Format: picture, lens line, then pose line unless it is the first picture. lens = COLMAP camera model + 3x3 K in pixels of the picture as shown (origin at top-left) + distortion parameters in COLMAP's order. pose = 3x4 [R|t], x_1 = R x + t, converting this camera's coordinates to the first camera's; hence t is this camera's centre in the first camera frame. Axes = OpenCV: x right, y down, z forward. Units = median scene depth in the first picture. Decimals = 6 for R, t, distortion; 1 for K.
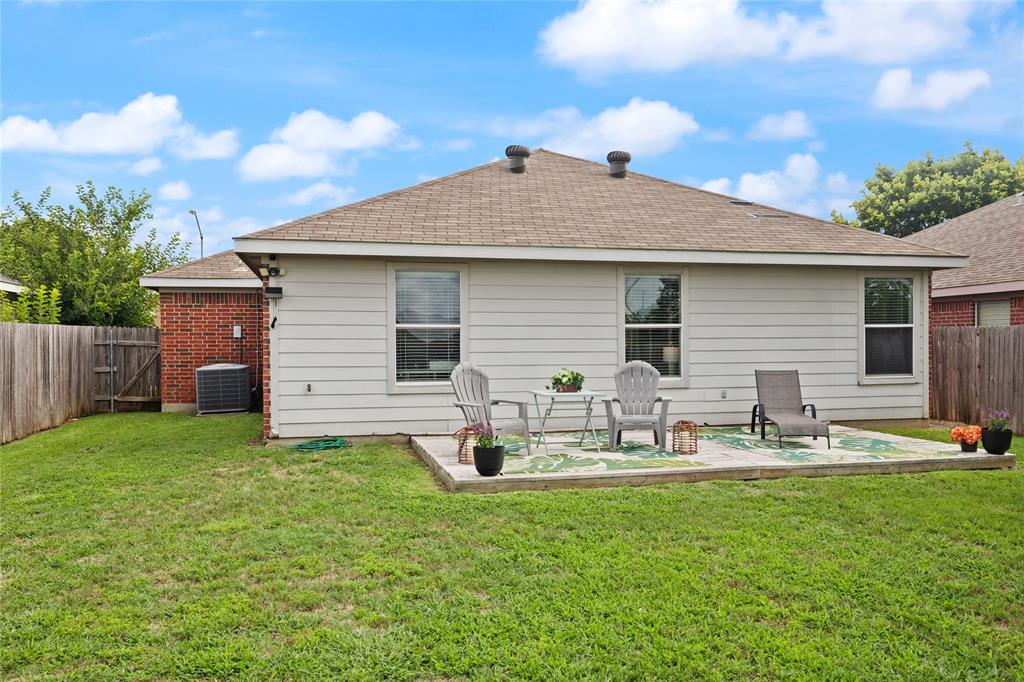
lens RADIAL K [[803.5, 0, 495.3], [0, 803.5, 354.9], [0, 0, 1]] dist [-0.044467, 0.174478]
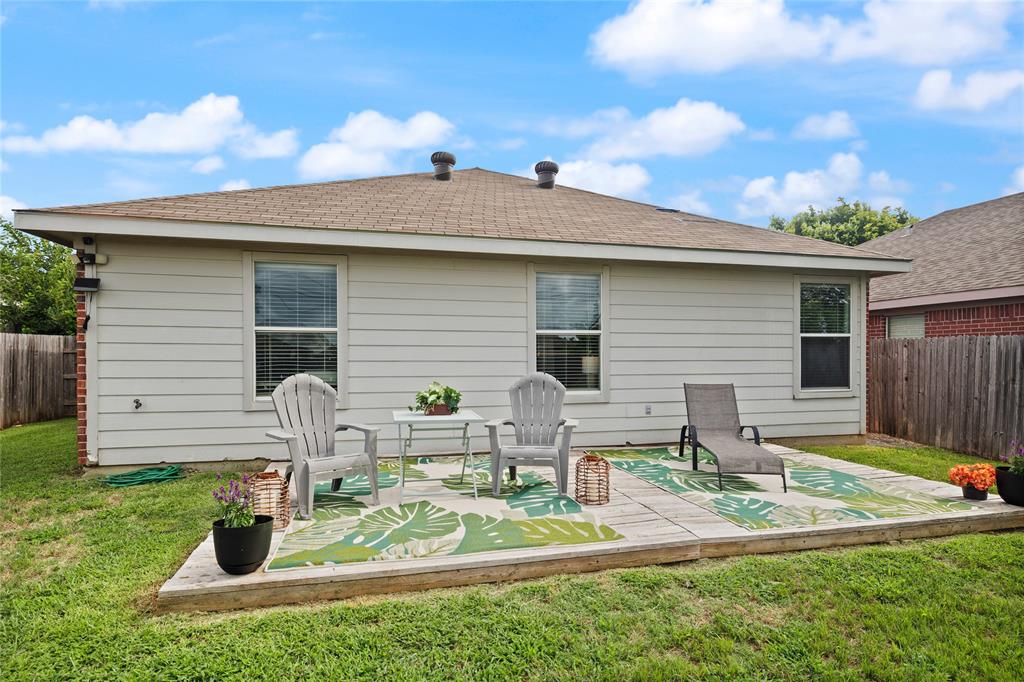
lens RADIAL K [[550.0, 0, 509.9], [0, 550.0, 360.8], [0, 0, 1]] dist [0.001860, 0.000380]
pose [[0.999706, 0.005219, 0.023680, 0.116255], [-0.005070, 0.999967, -0.006384, -0.000687], [-0.023713, 0.006262, 0.999699, 0.391562]]
